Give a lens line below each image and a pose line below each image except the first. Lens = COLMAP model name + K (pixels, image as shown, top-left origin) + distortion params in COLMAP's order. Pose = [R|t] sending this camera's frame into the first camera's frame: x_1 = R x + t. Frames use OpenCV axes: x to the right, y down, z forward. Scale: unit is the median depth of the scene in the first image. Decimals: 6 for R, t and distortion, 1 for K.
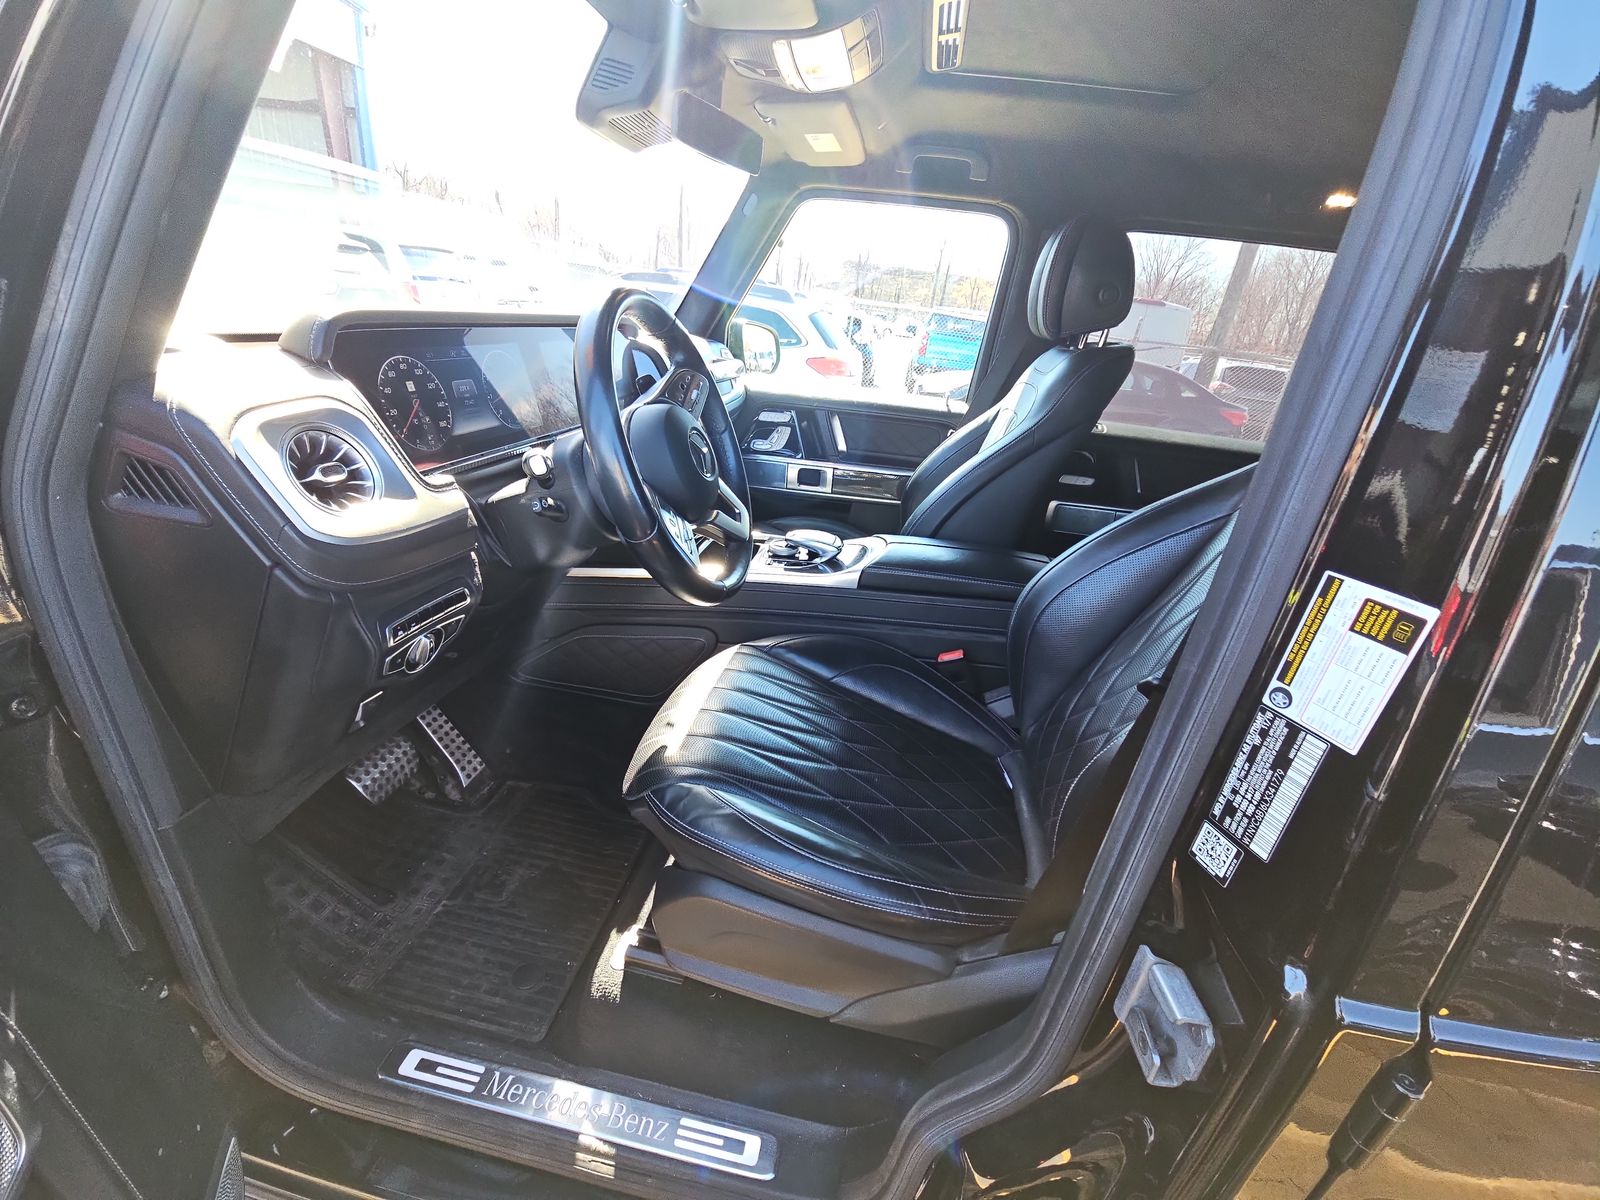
lens RADIAL K [[634.3, 0, 800.0], [0, 634.3, 600.0], [0, 0, 1]] dist [0.000502, -0.000407]
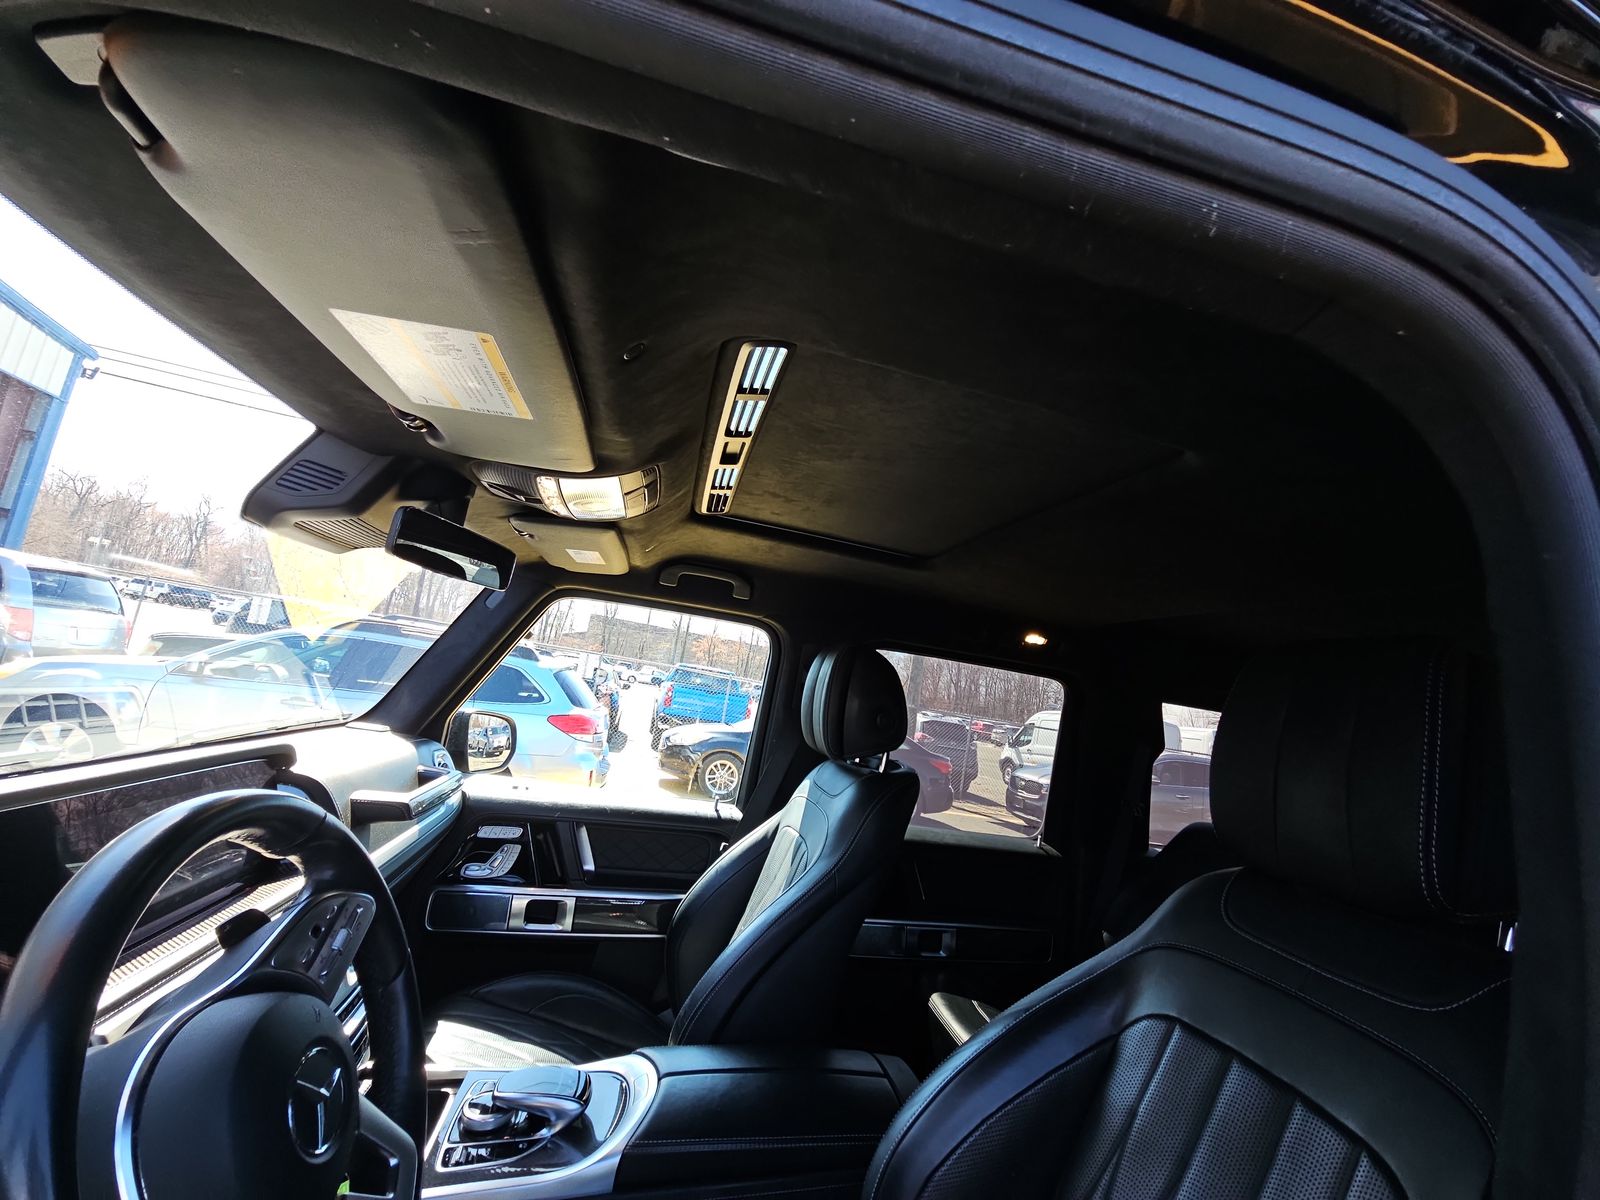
lens RADIAL K [[642.6, 0, 784.5], [0, 642.6, 608.1], [0, 0, 1]] dist [0.000952, -0.000233]
pose [[0.935587, 0.077539, 0.344478, -0.007983], [0.100390, 0.876917, -0.470040, -0.145268], [-0.338526, 0.474346, 0.812648, 0.136418]]
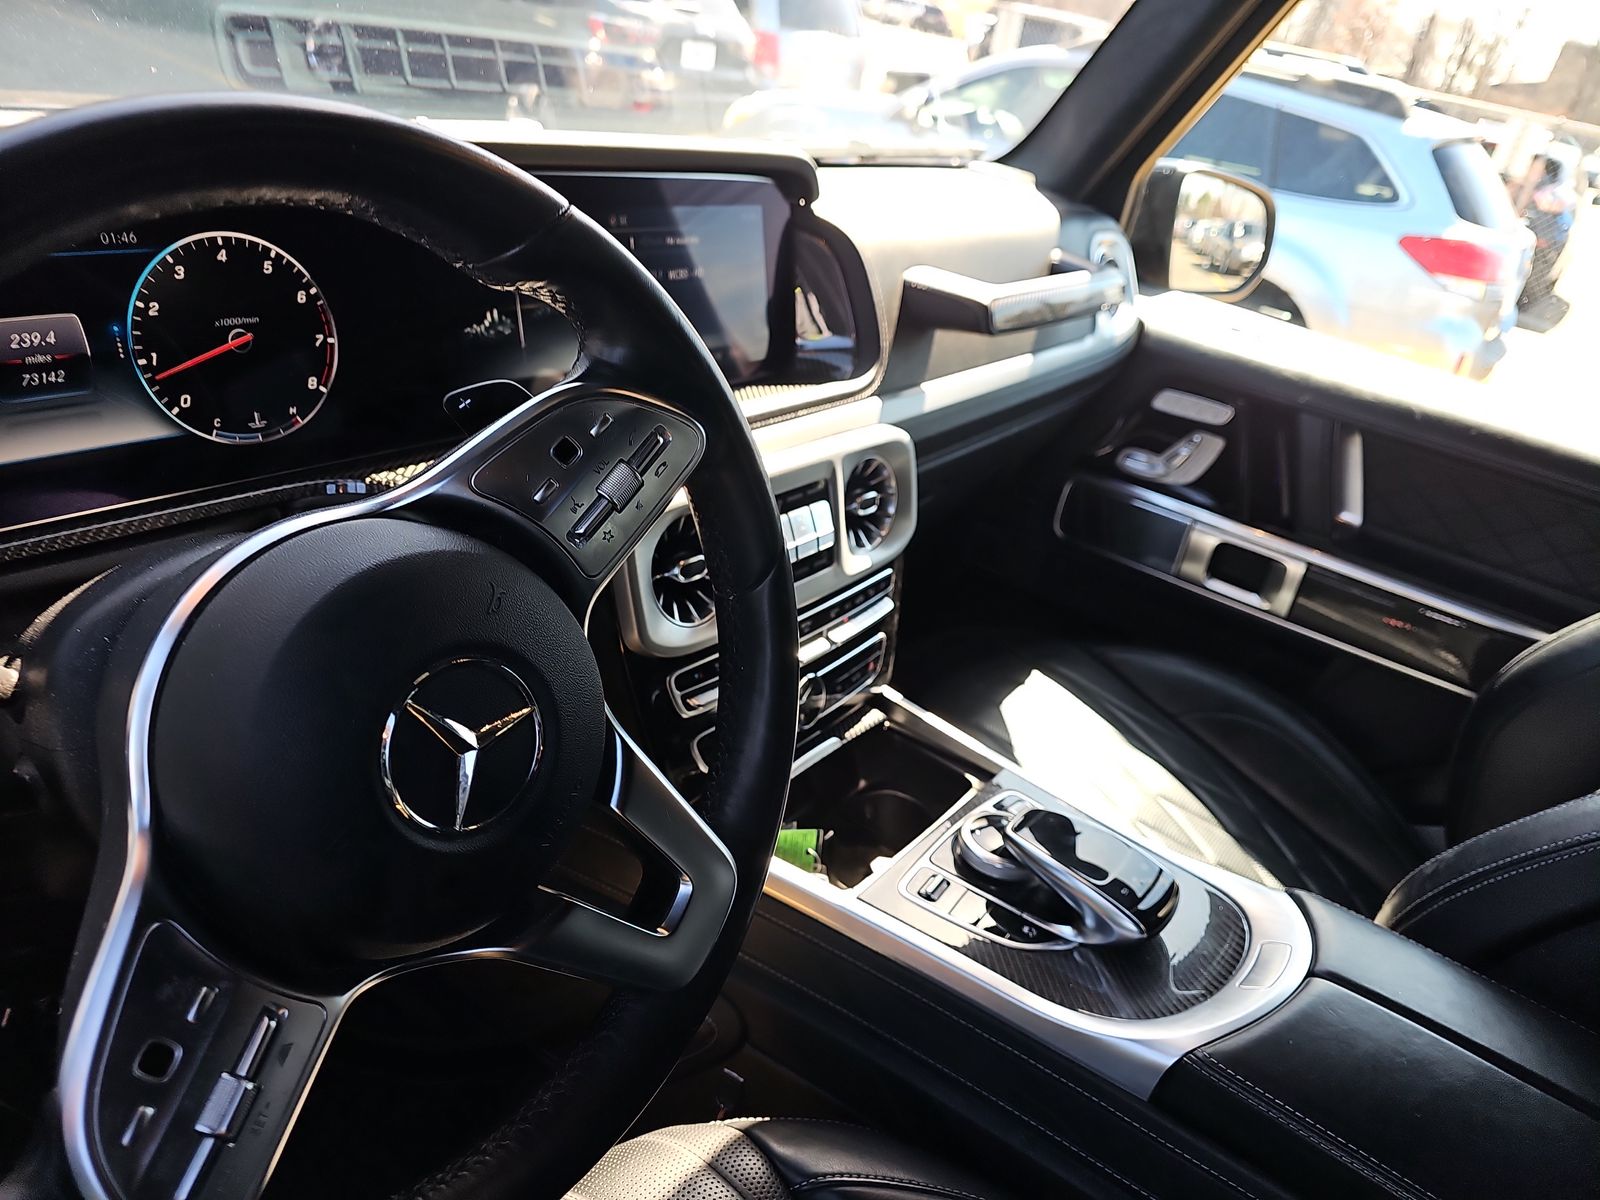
lens RADIAL K [[1050.3, 0, 800.0], [0, 1050.3, 600.0], [0, 0, 1]] dist [-0.003439, -0.006050]
pose [[0.870190, 0.275794, -0.408297, 0.058747], [-0.268224, 0.960276, 0.076984, -0.177412], [0.413309, 0.042525, 0.909597, 0.327191]]
